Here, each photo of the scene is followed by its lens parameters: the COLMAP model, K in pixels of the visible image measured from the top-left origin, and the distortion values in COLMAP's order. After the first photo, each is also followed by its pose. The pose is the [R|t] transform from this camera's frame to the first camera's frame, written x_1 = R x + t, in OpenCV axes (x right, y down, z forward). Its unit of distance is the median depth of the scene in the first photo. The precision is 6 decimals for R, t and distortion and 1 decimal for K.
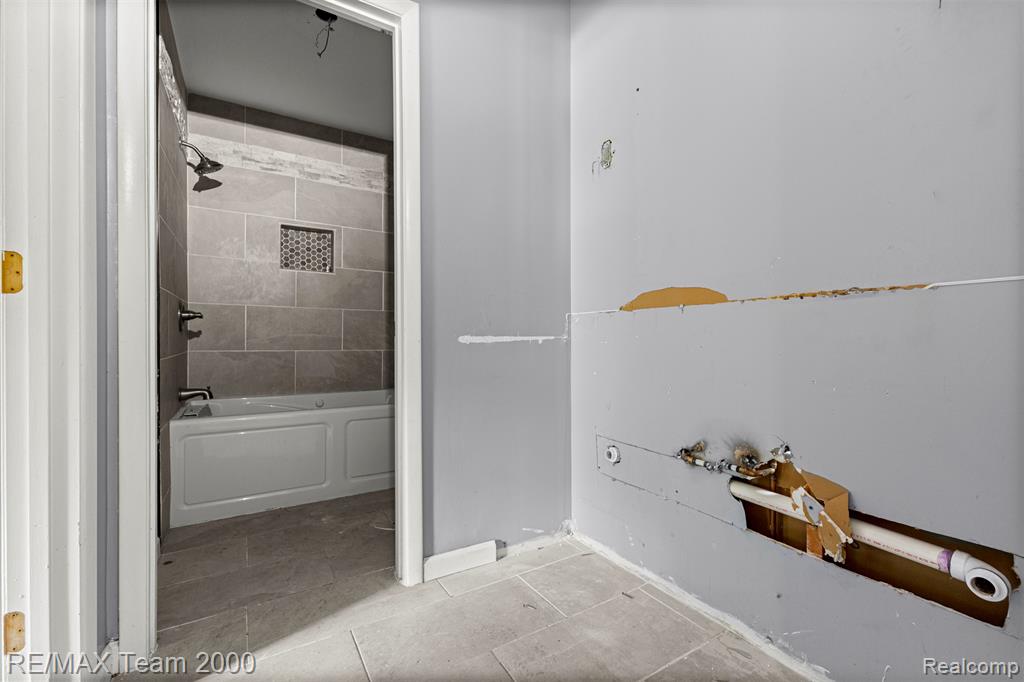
lens RADIAL K [[447.3, 0, 514.0], [0, 447.3, 338.5], [0, 0, 1]] dist [0.010895, -0.002353]
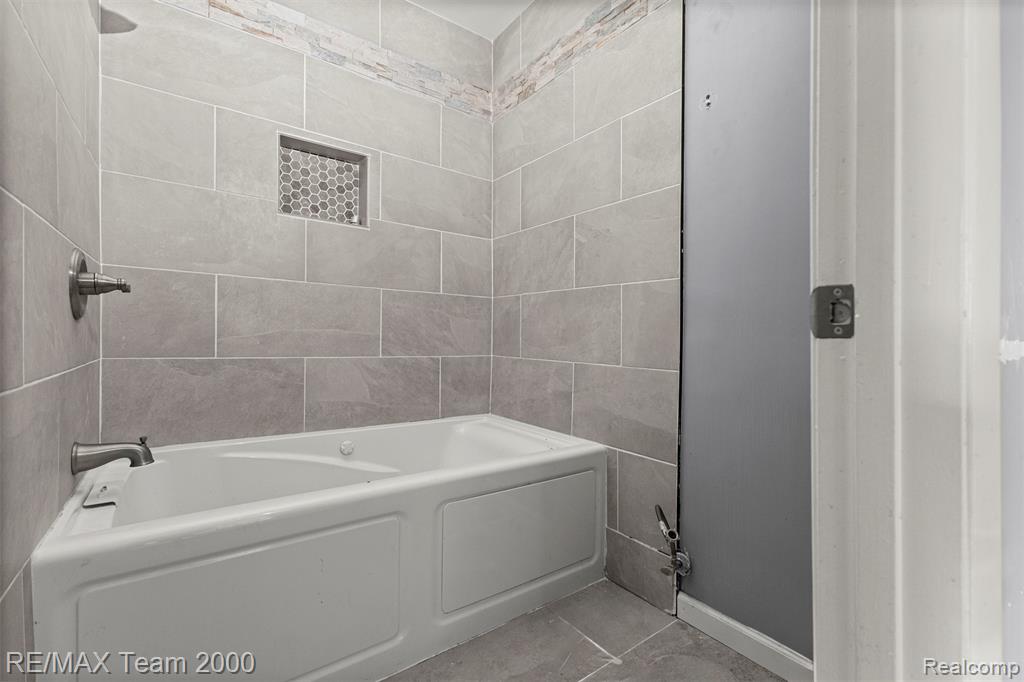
lens RADIAL K [[447.3, 0, 511.1], [0, 447.3, 345.8], [0, 0, 1]] dist [0.010895, -0.002353]
pose [[0.996339, 0.000646, 0.085483, -0.266469], [-0.000797, 0.999998, 0.001729, 0.010923], [-0.085482, -0.001791, 0.996338, 0.394813]]
